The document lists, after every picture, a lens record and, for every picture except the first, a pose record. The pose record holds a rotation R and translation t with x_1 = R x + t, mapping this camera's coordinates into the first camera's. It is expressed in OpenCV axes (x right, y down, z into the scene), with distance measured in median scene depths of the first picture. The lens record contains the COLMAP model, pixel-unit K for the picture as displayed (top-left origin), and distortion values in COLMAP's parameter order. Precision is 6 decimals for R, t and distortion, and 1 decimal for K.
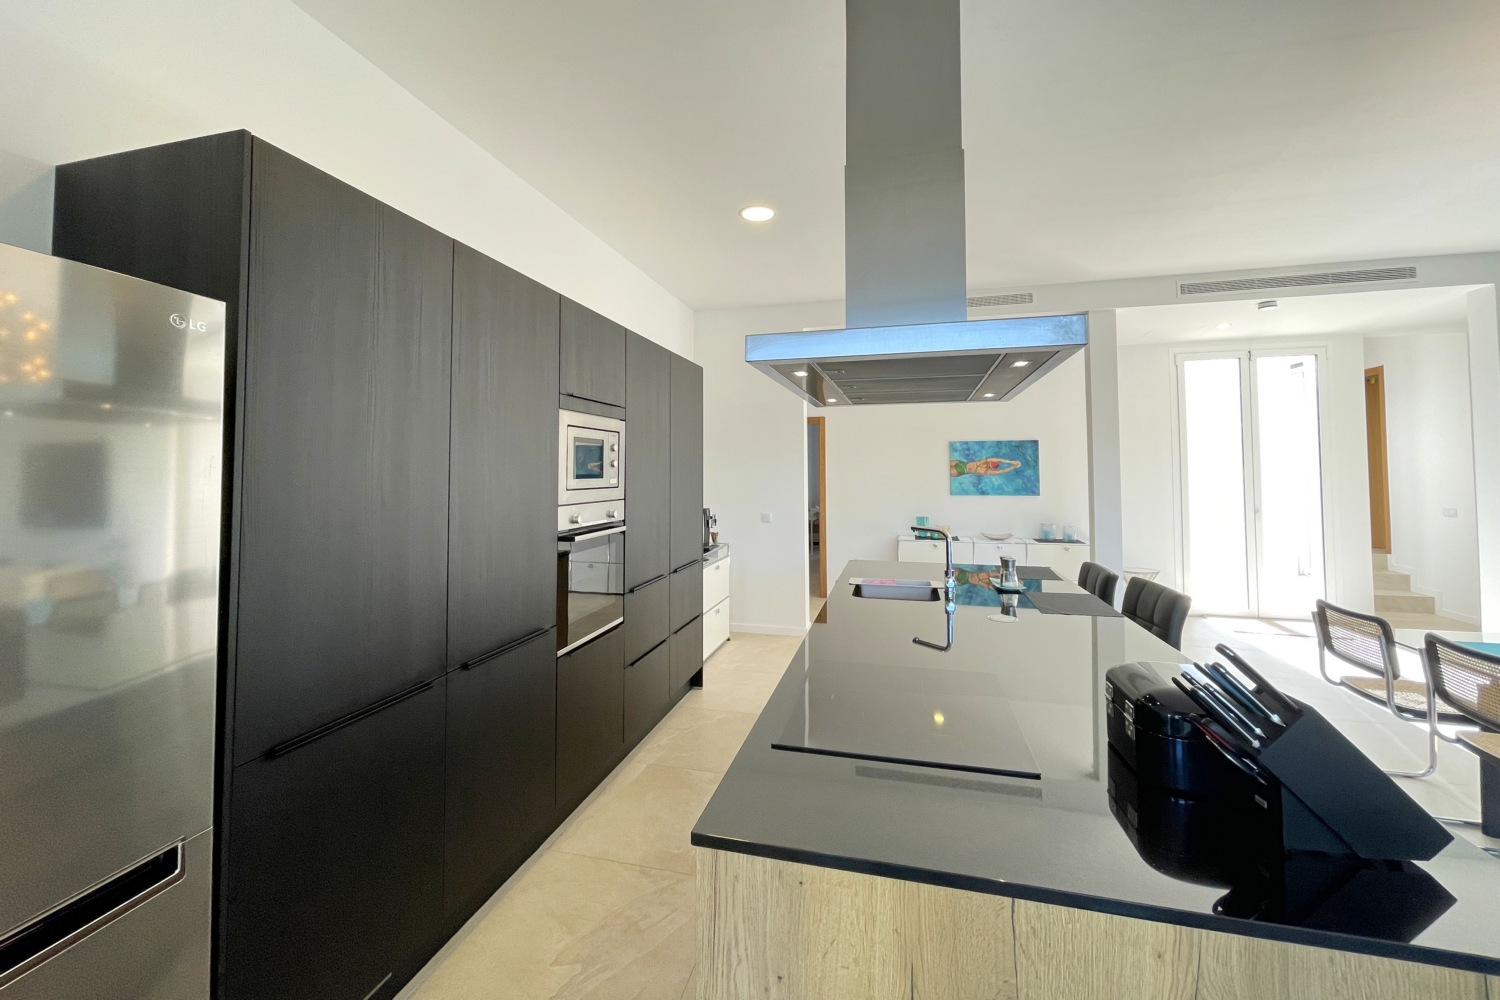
lens RADIAL K [[602.9, 0, 746.5], [0, 602.9, 448.3], [0, 0, 1]] dist [-0.002774, 0.000240]
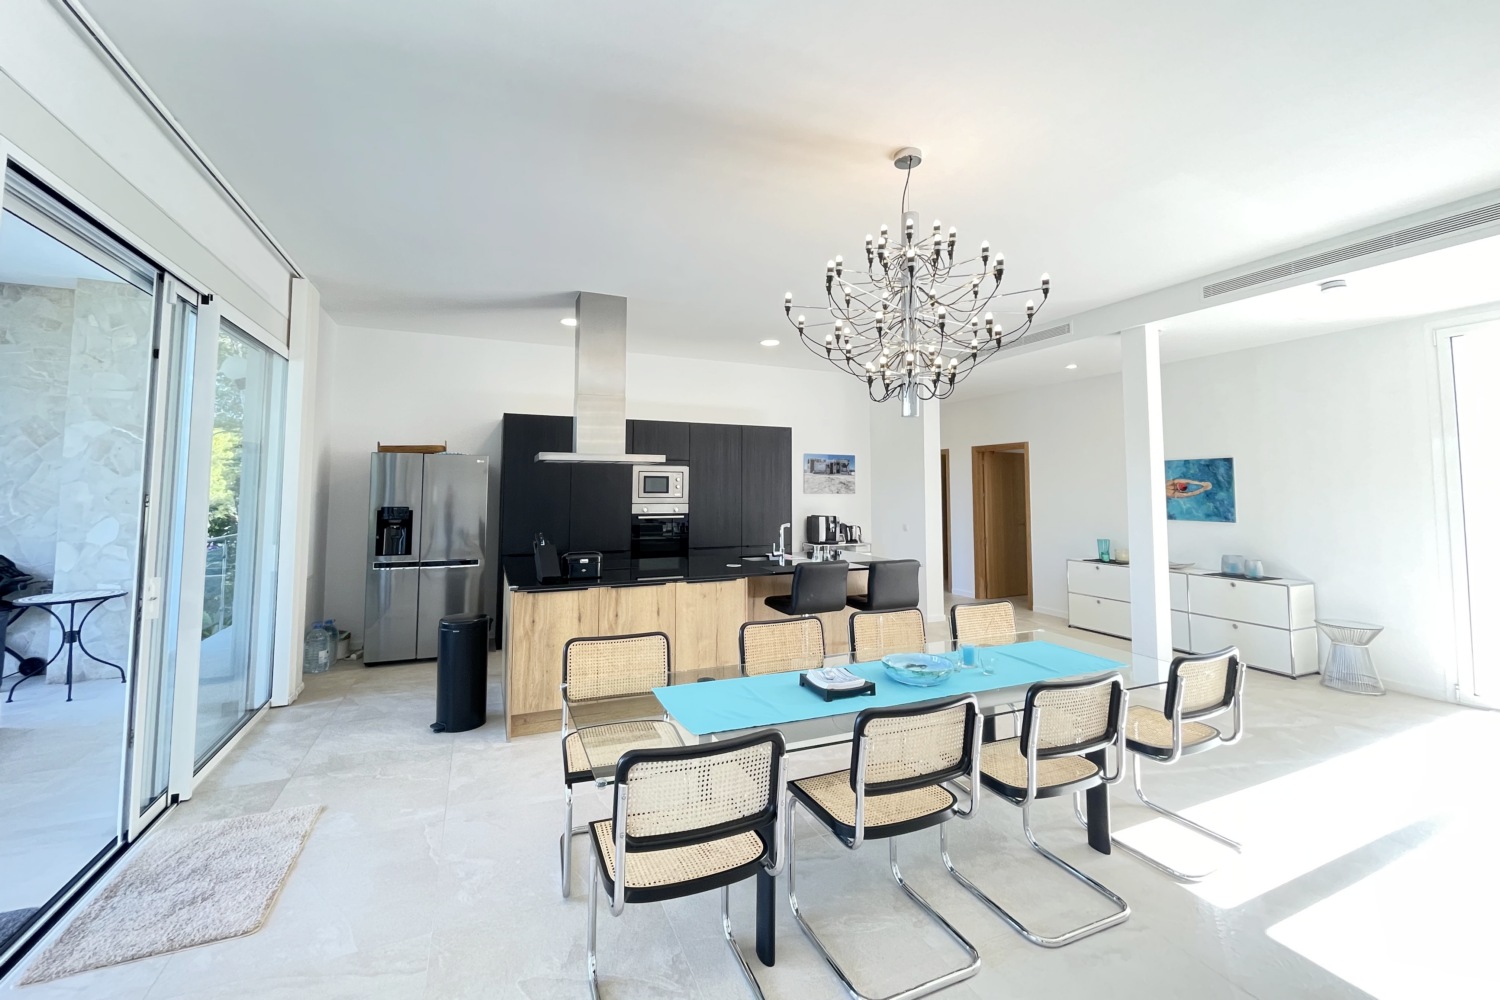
lens RADIAL K [[602.9, 0, 746.5], [0, 602.9, 448.3], [0, 0, 1]] dist [-0.002774, 0.000240]
pose [[0.619978, -0.049969, -0.783027, 0.720756], [0.022625, 0.998694, -0.045818, -0.003191], [0.784293, 0.010690, 0.620298, -0.072968]]
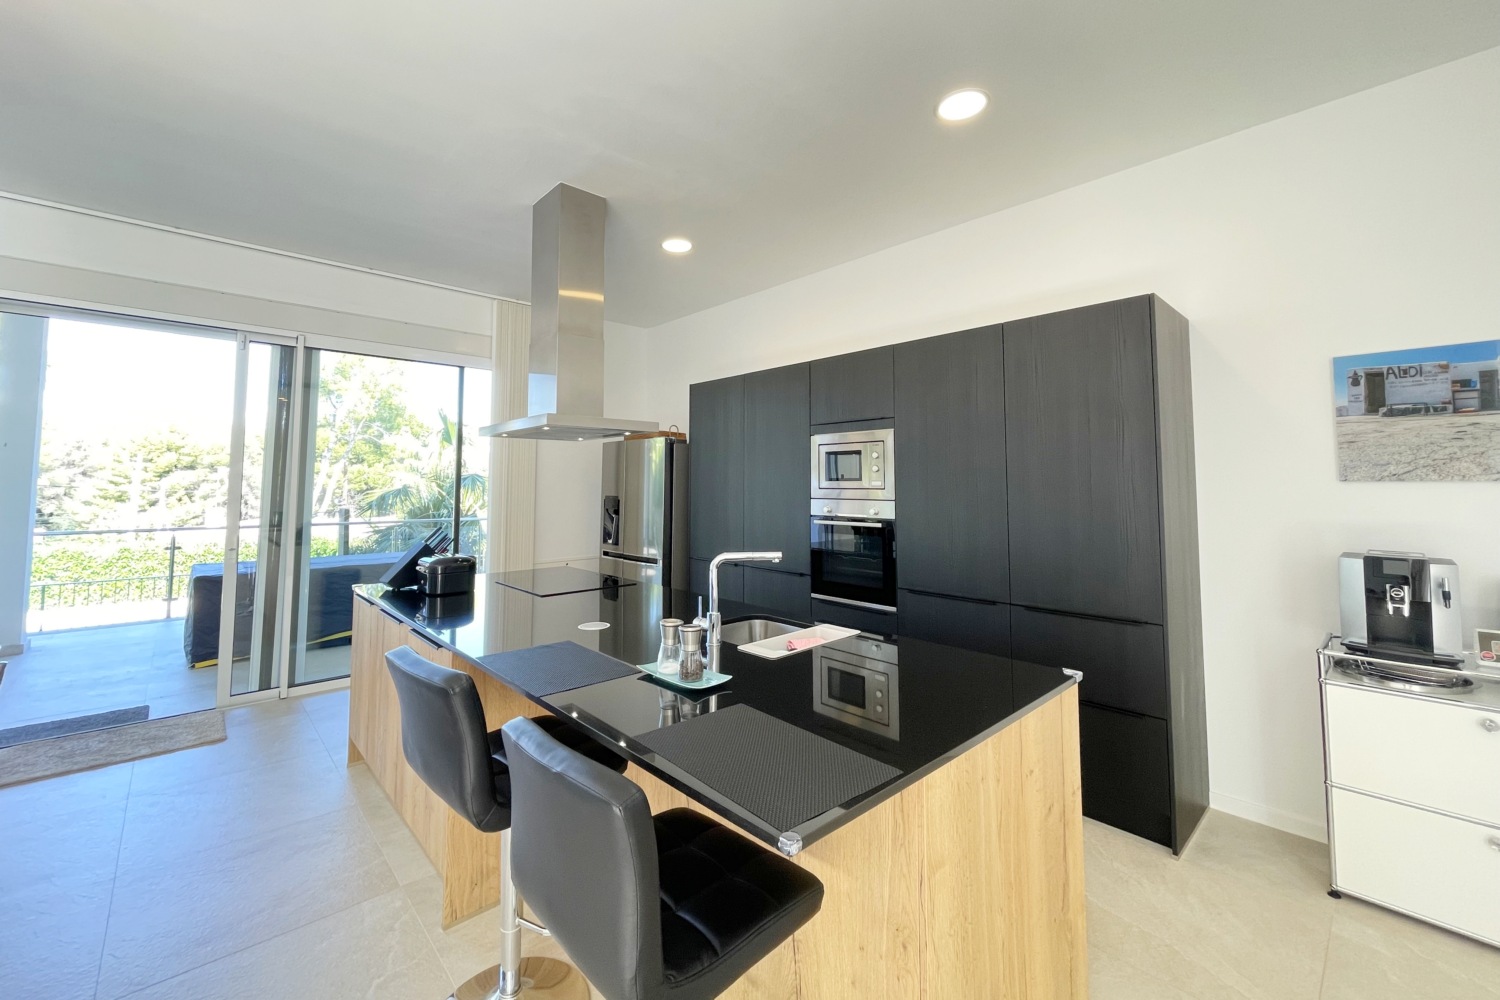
lens RADIAL K [[602.9, 0, 746.5], [0, 602.9, 448.3], [0, 0, 1]] dist [-0.002774, 0.000240]
pose [[-0.536654, -0.049048, -0.842376, 0.393762], [0.030690, 0.996514, -0.077575, 0.030024], [0.843244, -0.067484, -0.533278, 0.613554]]
